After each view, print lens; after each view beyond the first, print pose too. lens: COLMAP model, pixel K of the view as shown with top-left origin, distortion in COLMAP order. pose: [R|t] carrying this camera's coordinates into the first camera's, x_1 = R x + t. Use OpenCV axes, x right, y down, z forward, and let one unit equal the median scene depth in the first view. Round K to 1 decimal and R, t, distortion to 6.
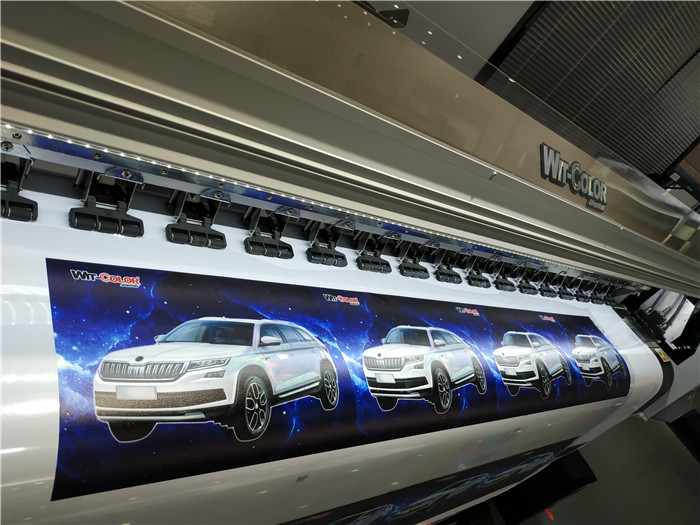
lens RADIAL K [[499.9, 0, 350.0], [0, 499.9, 262.5], [0, 0, 1]] dist [-0.032182, 0.002400]
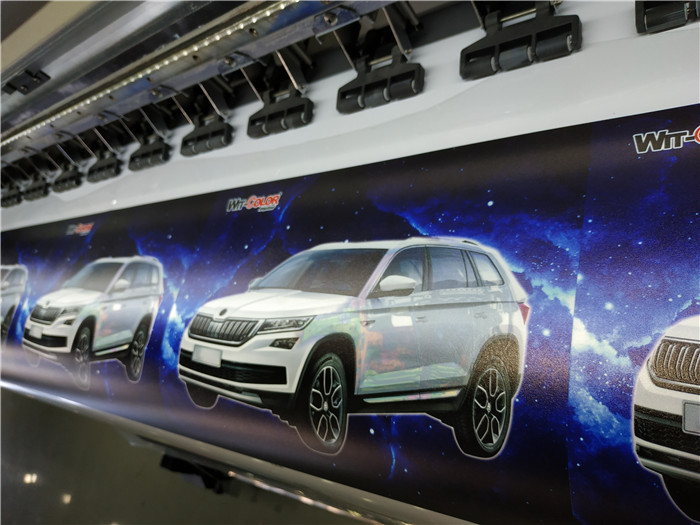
lens RADIAL K [[499.9, 0, 350.0], [0, 499.9, 262.5], [0, 0, 1]] dist [-0.032182, 0.002400]
pose [[0.170041, 0.117761, -0.978375, 0.370306], [0.305469, 0.937630, 0.165947, 0.036841], [0.936896, -0.327081, 0.123463, 0.986833]]
